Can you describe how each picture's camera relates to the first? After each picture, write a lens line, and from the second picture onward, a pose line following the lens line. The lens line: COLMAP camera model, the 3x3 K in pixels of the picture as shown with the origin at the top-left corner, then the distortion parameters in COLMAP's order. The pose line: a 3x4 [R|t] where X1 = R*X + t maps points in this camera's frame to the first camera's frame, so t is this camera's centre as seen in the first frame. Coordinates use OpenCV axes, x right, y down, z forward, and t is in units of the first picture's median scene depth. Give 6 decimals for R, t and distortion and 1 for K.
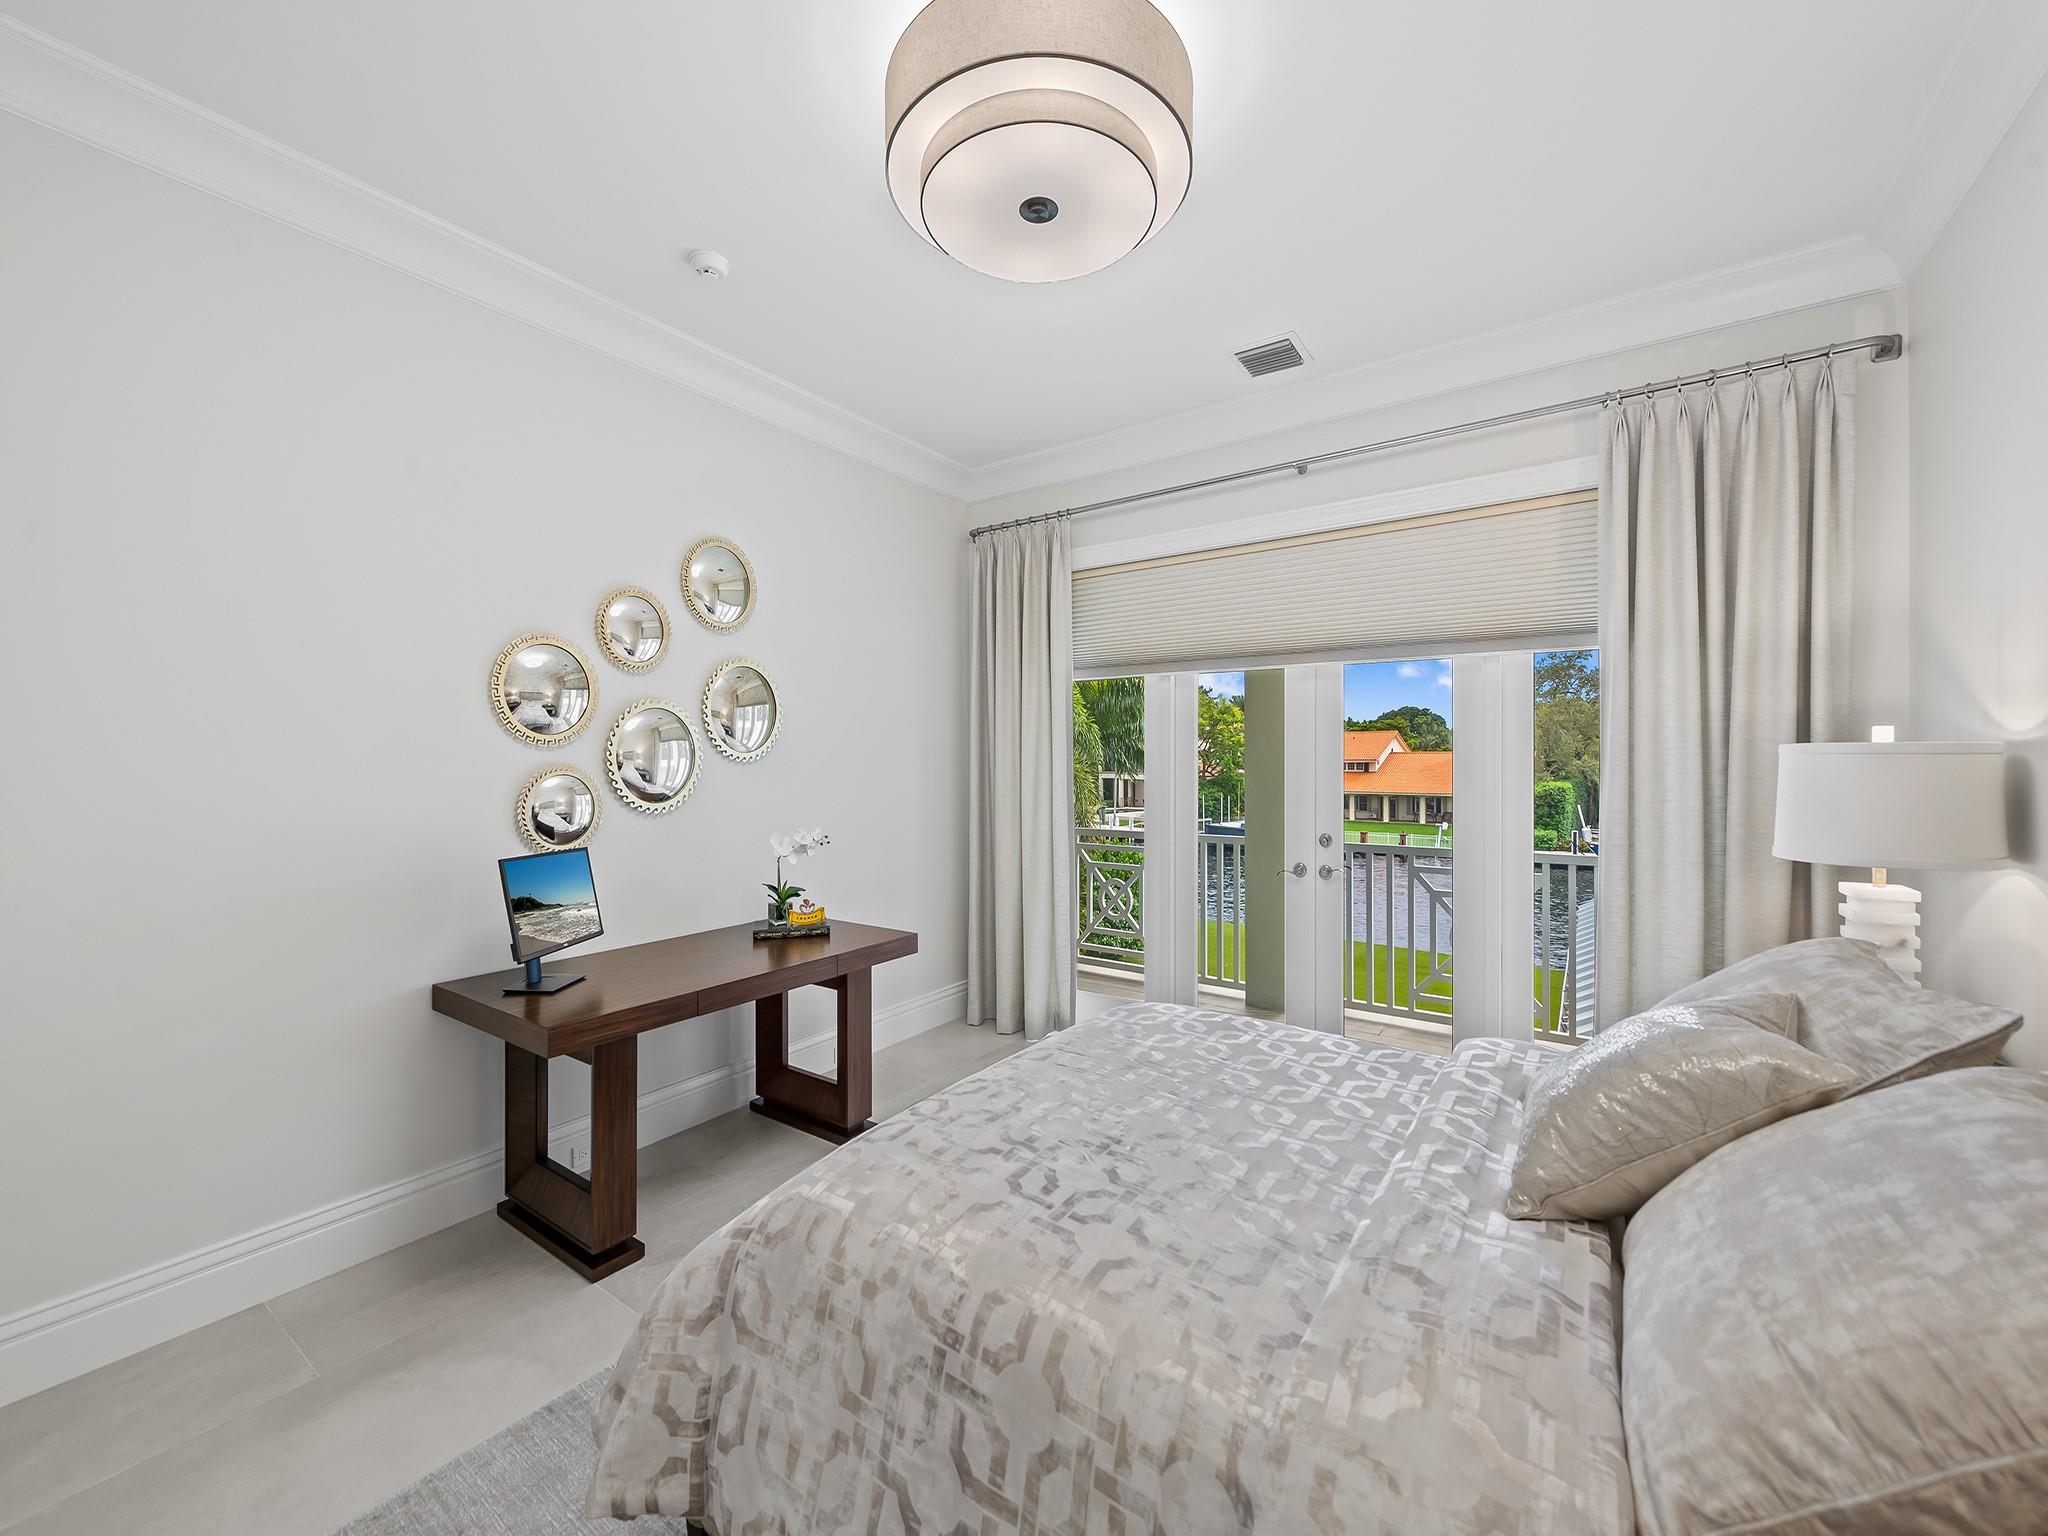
lens RADIAL K [[809.4, 0, 1024.0], [0, 809.4, 768.0], [0, 0, 1]] dist [-0.000726, -0.000038]
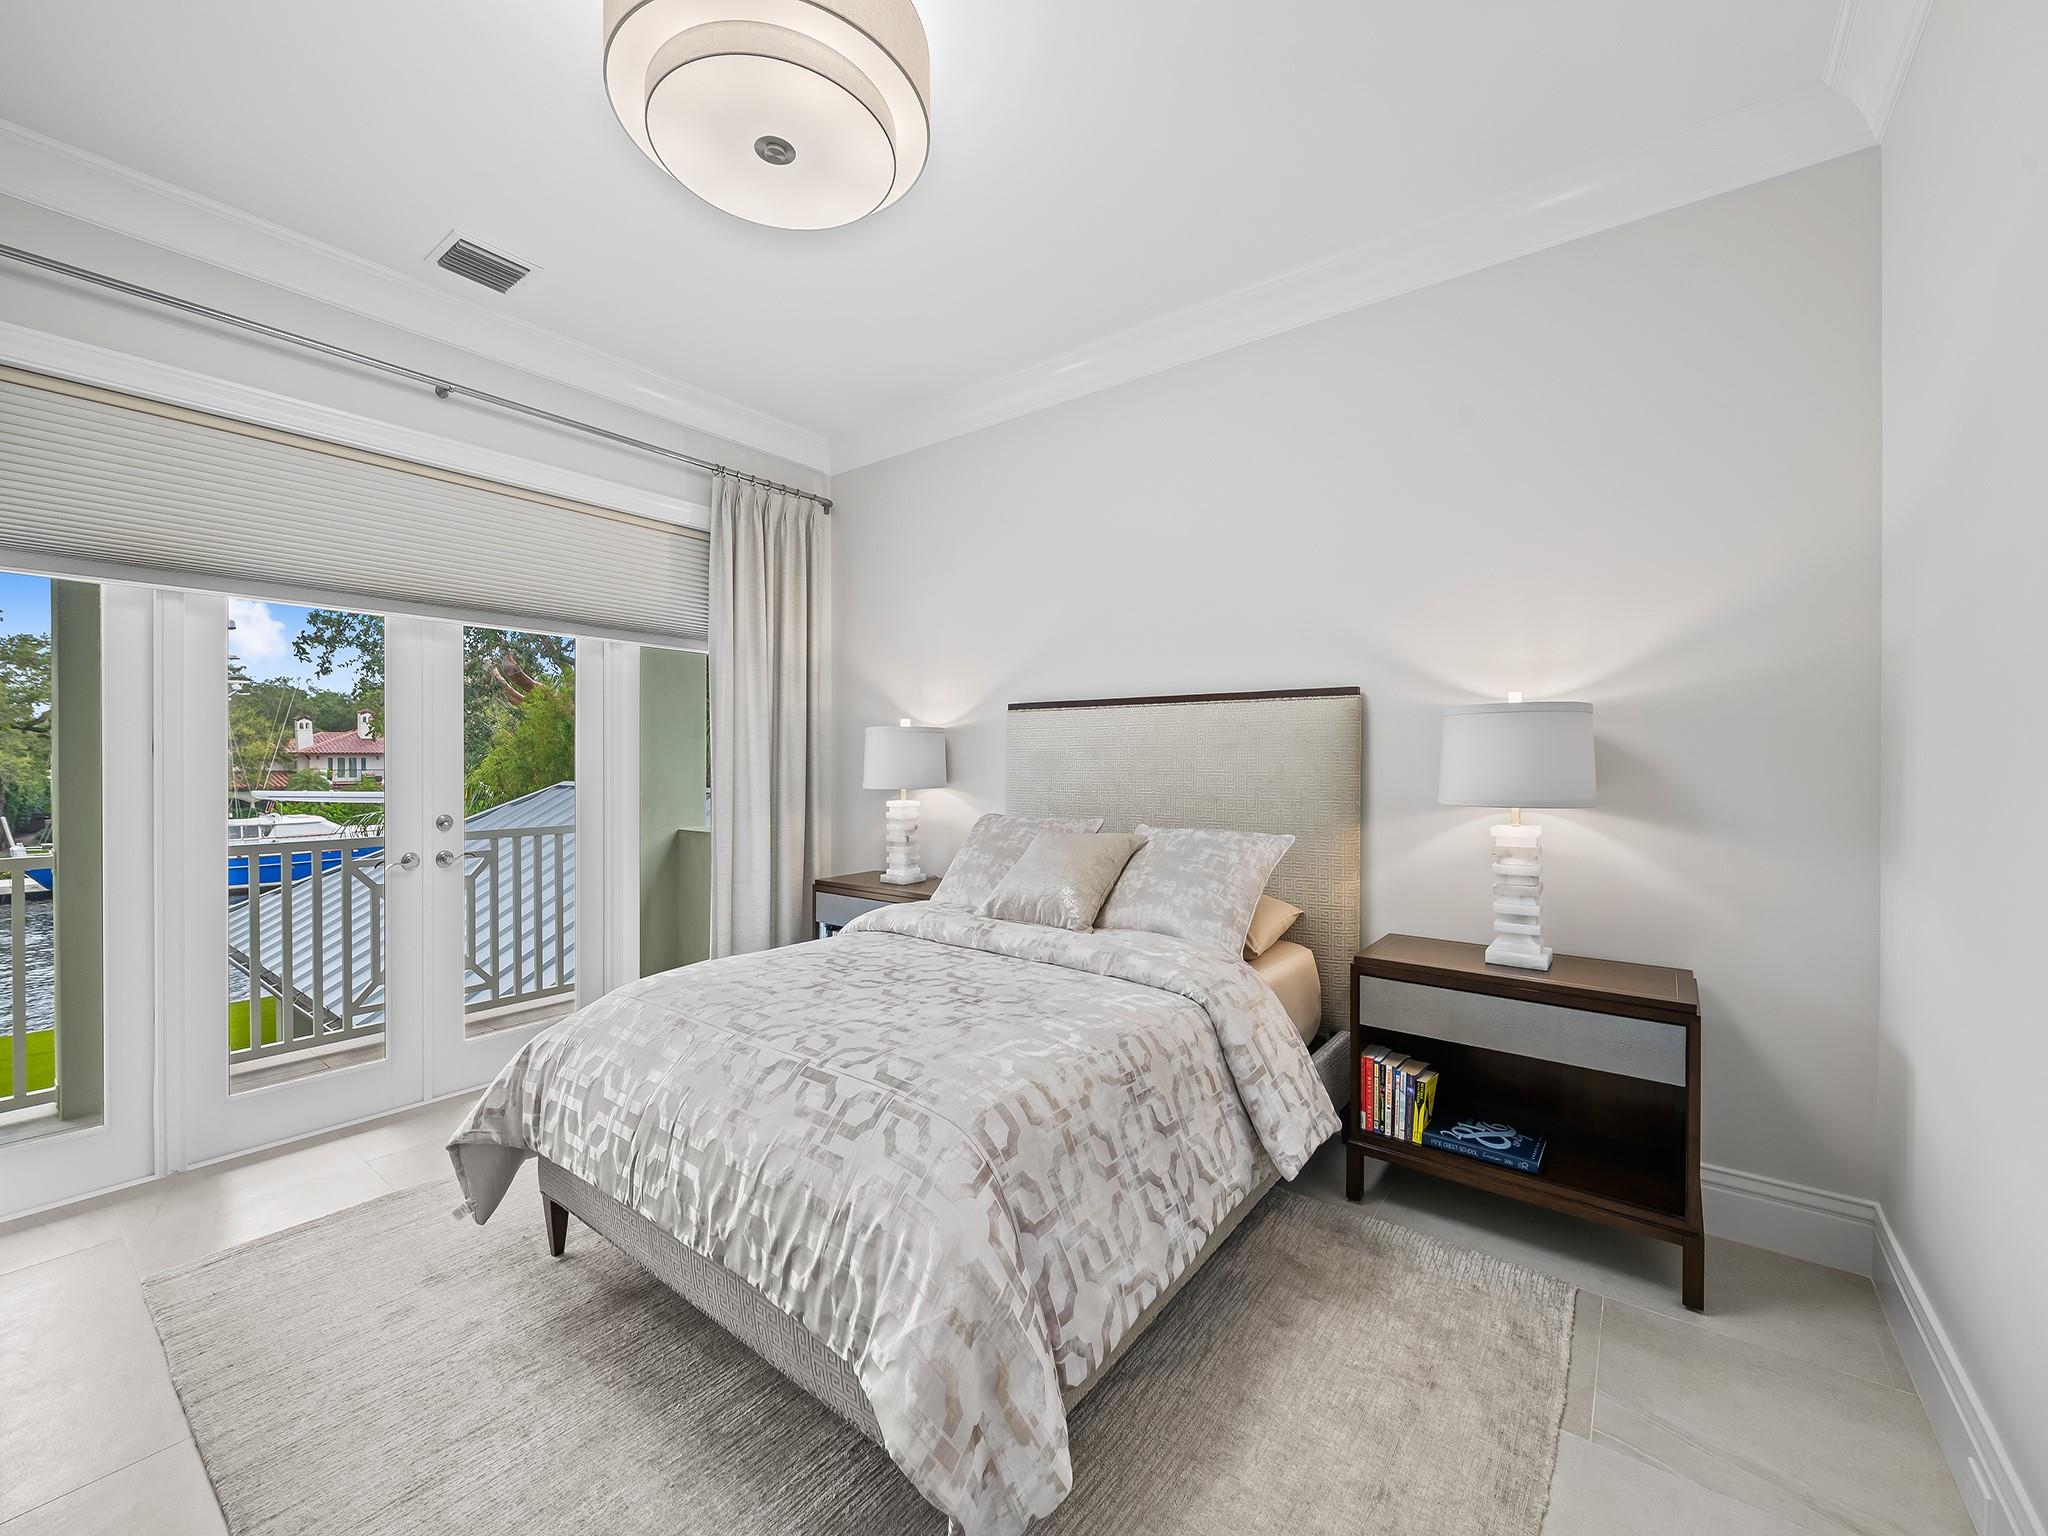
lens RADIAL K [[827.1, 0, 1024.0], [0, 827.1, 768.0], [0, 0, 1]] dist [0.000052, 0.000006]
pose [[0.039694, -0.010246, 0.999159, -1.018979], [0.008119, 0.999918, 0.009931, 0.054947], [-0.999179, 0.007718, 0.039774, 0.687053]]
